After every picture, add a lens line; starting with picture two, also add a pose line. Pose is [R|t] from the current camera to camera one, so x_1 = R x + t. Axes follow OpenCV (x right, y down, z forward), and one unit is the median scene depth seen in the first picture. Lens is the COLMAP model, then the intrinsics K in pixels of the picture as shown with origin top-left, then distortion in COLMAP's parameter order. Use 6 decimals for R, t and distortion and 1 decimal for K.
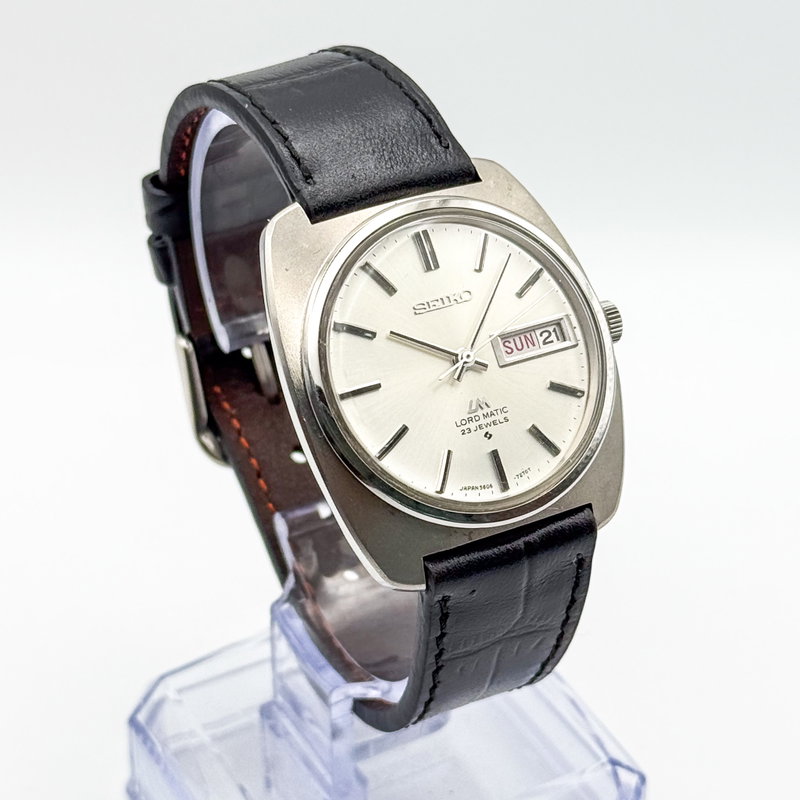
lens RADIAL K [[2402.6, 0, 400.4], [0, 2402.6, 399.0], [0, 0, 1]] dist [0.329925, 0.000000]
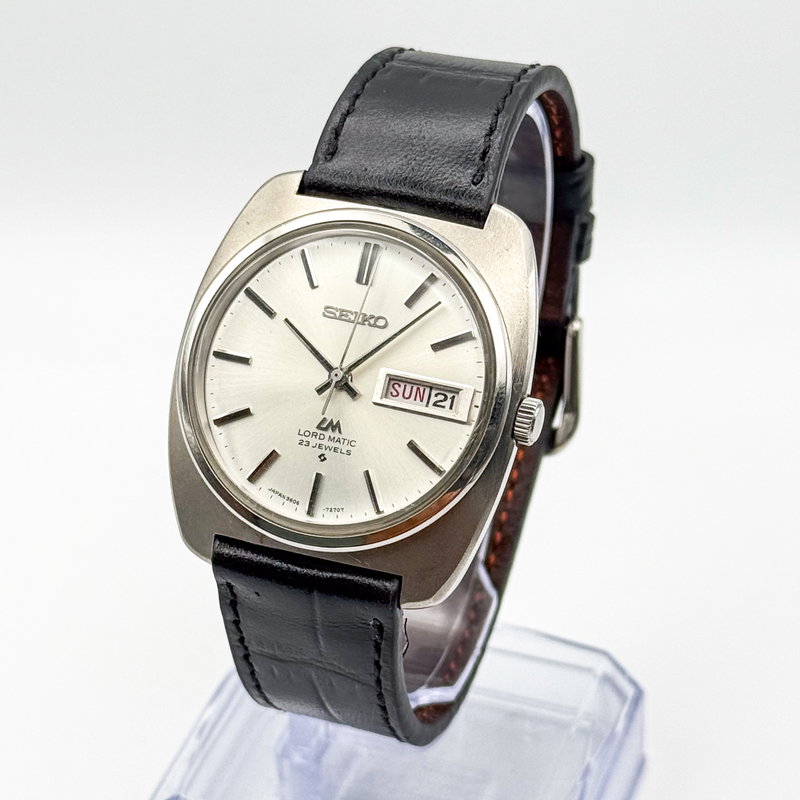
lens RADIAL K [[2402.6, 0, 402.2], [0, 2402.6, 404.8], [0, 0, 1]] dist [0.329925, 0.000000]
pose [[0.655244, 0.419921, -0.627951, 0.658079], [-0.407685, 0.896386, 0.174023, -0.186108], [0.635963, 0.141979, 0.758547, 0.275382]]
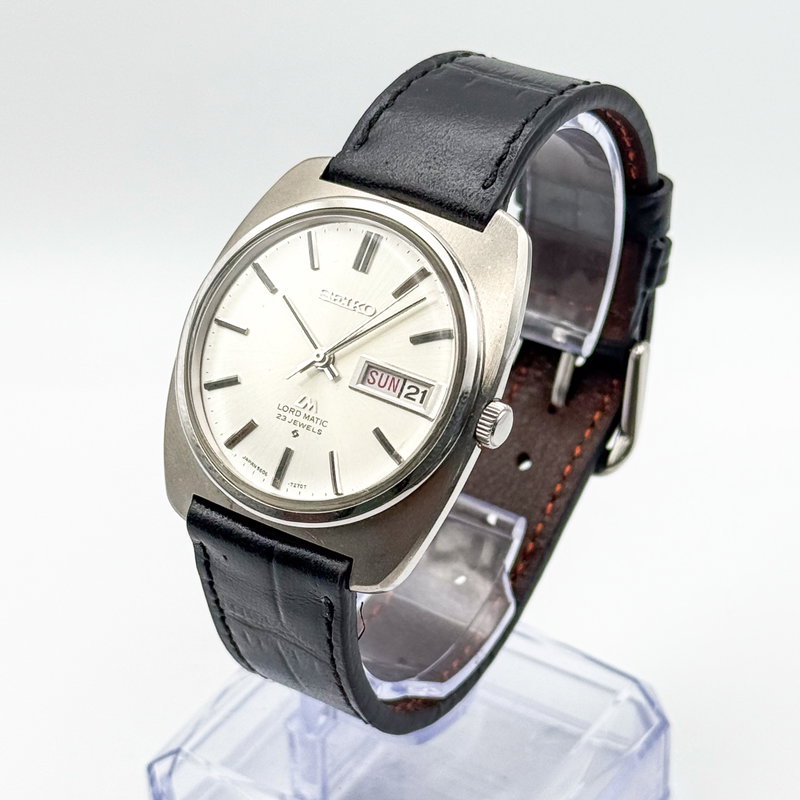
lens RADIAL K [[2402.6, 0, 397.7], [0, 2402.6, 400.4], [0, 0, 1]] dist [0.329925, 0.000000]
pose [[0.473547, 0.487040, -0.733856, 0.781853], [-0.487356, 0.838918, 0.242283, -0.258841], [0.733646, 0.242917, 0.634629, 0.388964]]
